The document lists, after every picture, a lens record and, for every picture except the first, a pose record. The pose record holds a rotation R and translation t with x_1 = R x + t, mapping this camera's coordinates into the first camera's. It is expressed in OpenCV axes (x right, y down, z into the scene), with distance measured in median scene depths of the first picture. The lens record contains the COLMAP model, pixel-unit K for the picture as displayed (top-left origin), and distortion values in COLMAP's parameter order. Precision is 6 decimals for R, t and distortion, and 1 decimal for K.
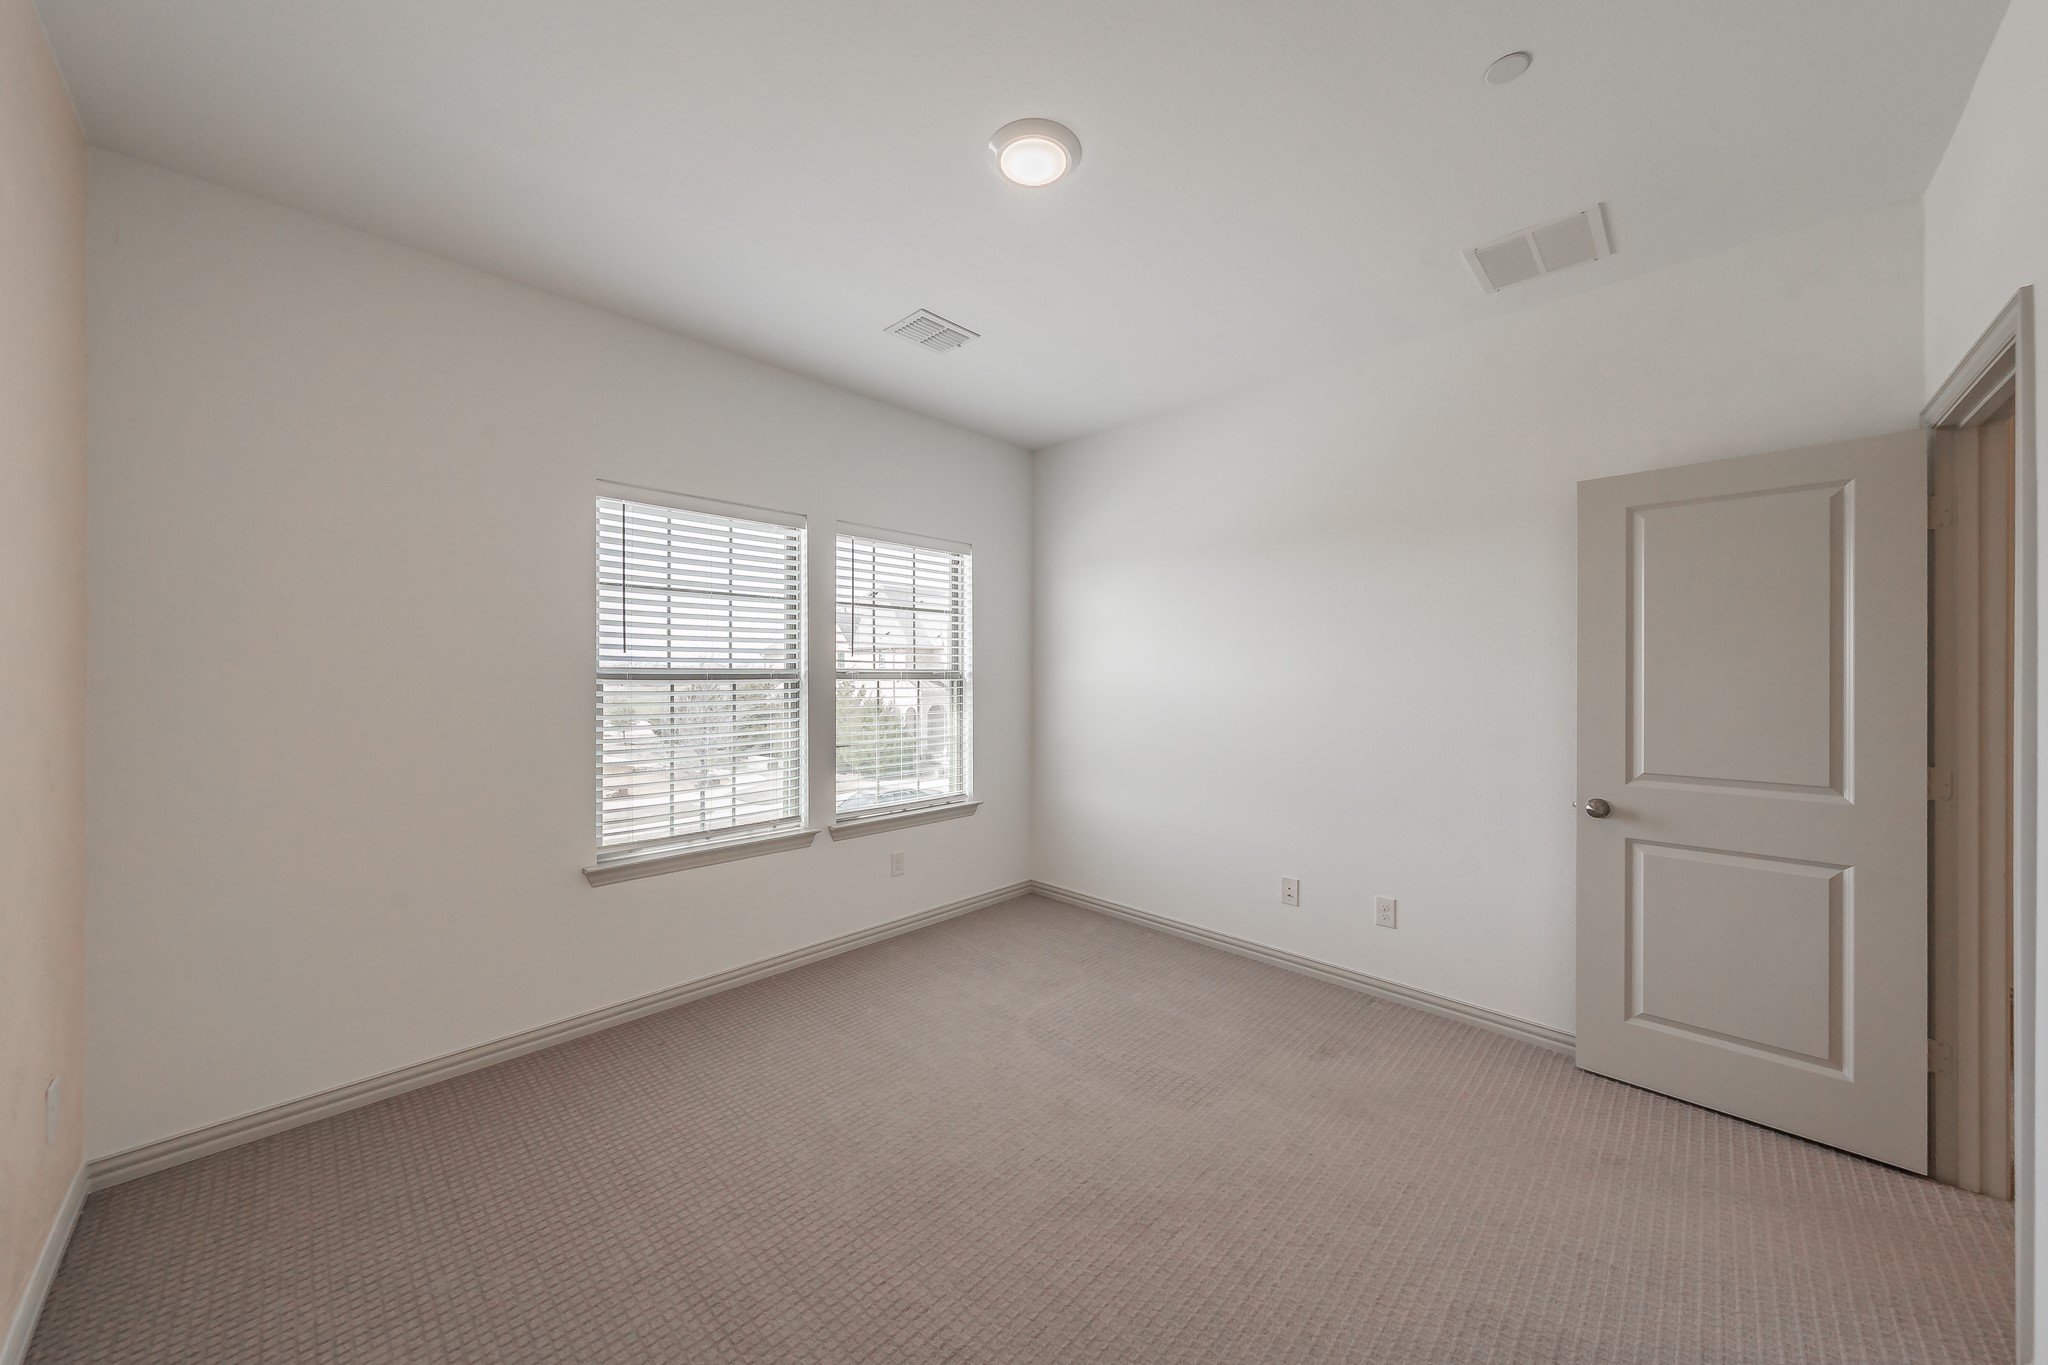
lens RADIAL K [[714.5, 0, 1040.5], [0, 714.5, 671.0], [0, 0, 1]] dist [-0.002381, -0.000015]
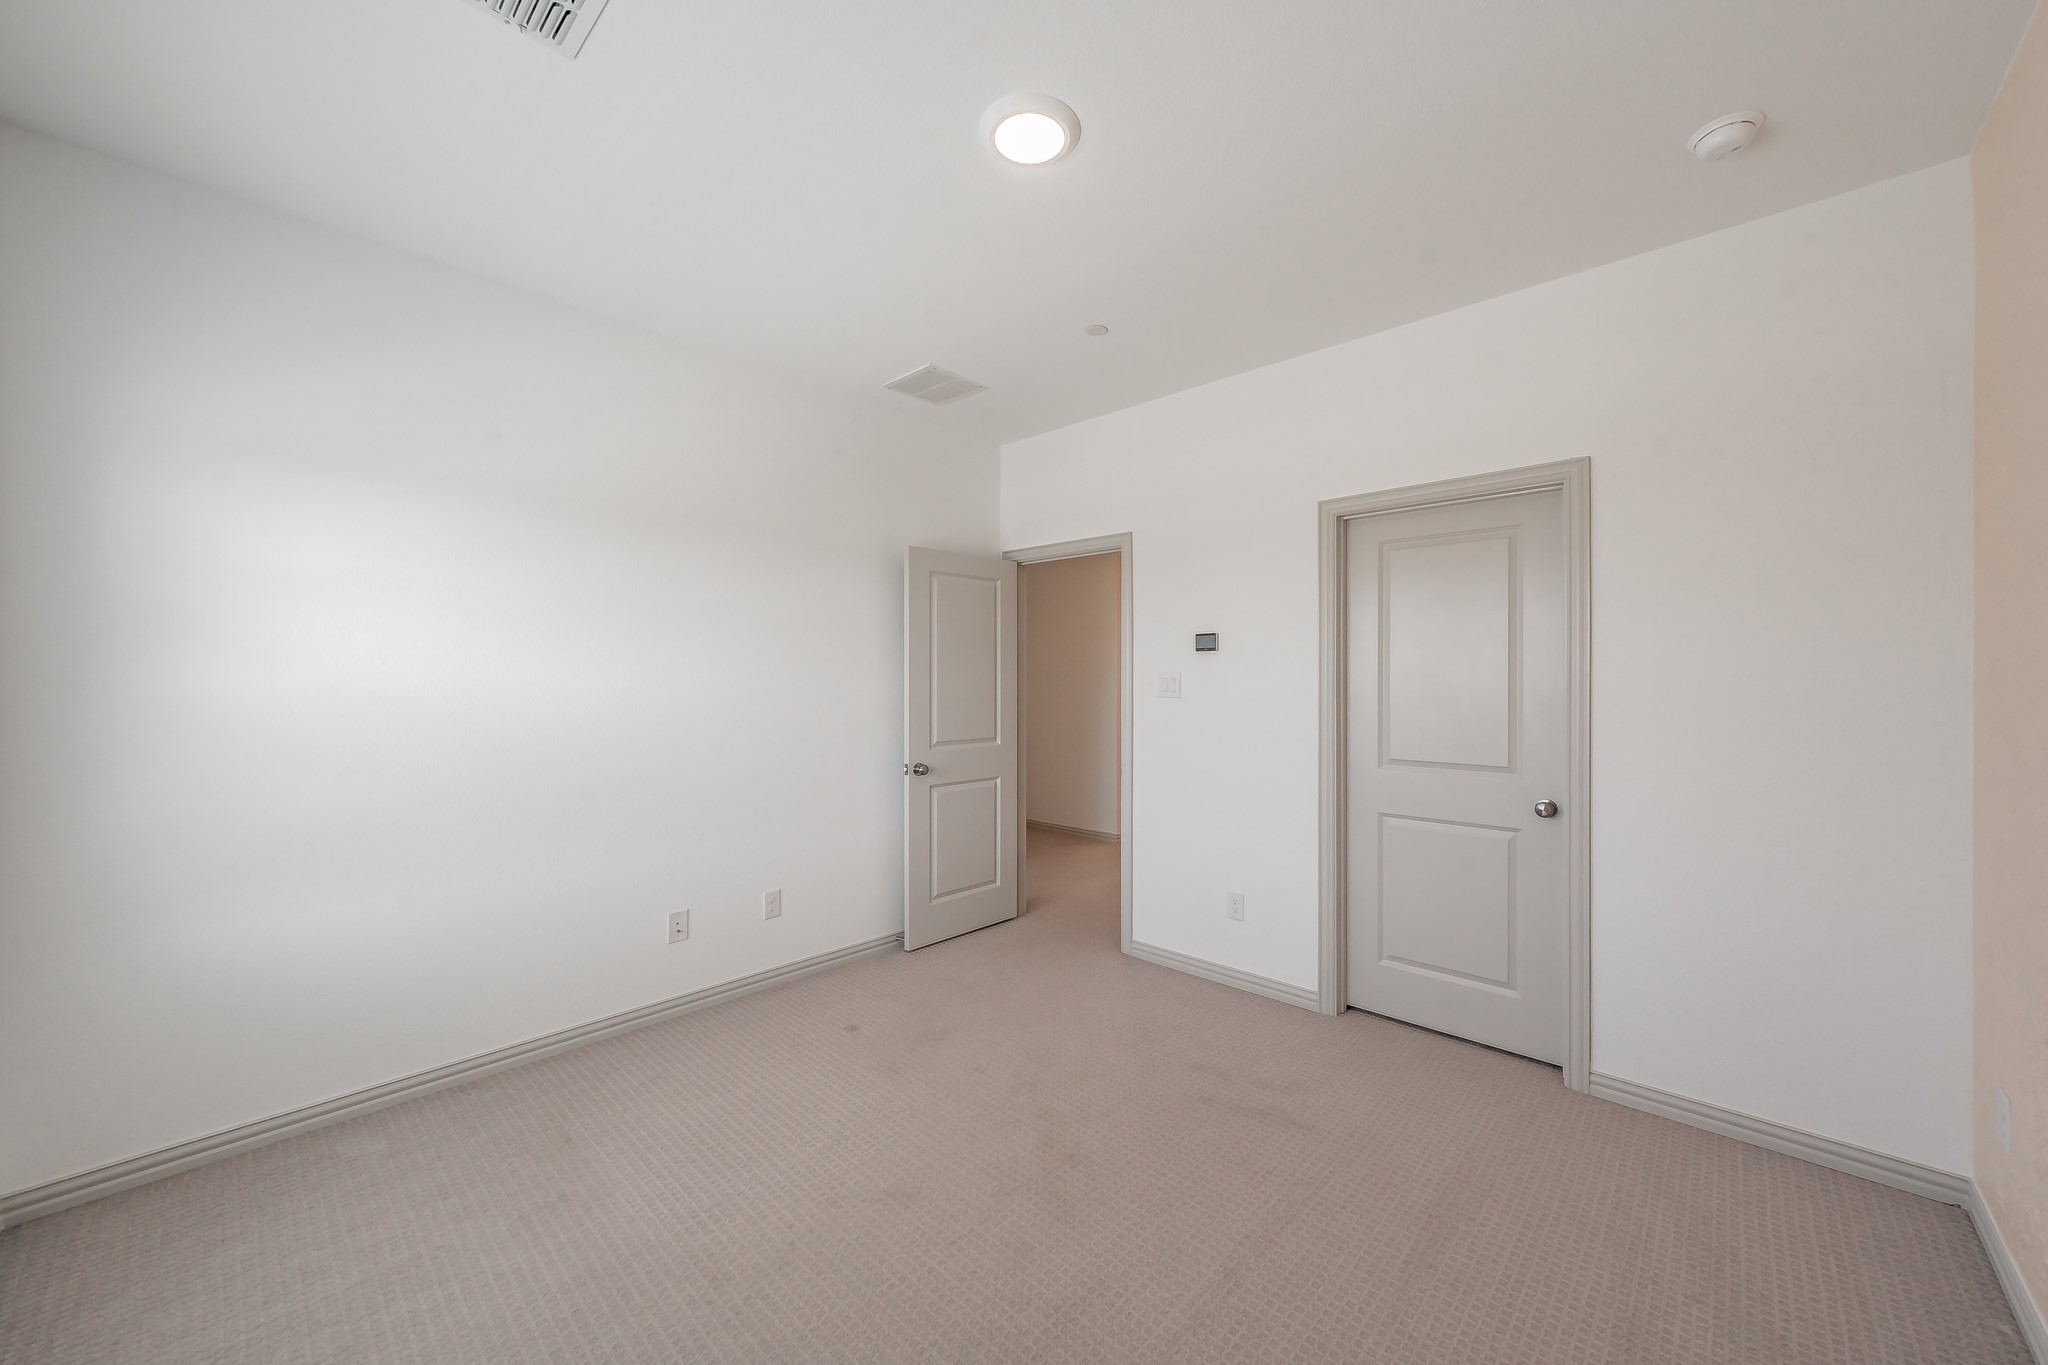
lens RADIAL K [[758.5, 0, 1032.6], [0, 758.5, 682.3], [0, 0, 1]] dist [-0.003389, 0.000184]
pose [[-0.026094, -0.005921, 0.999642, -0.788476], [-0.008490, 0.999948, 0.005702, -0.000174], [-0.999623, -0.008339, -0.026143, 0.790335]]
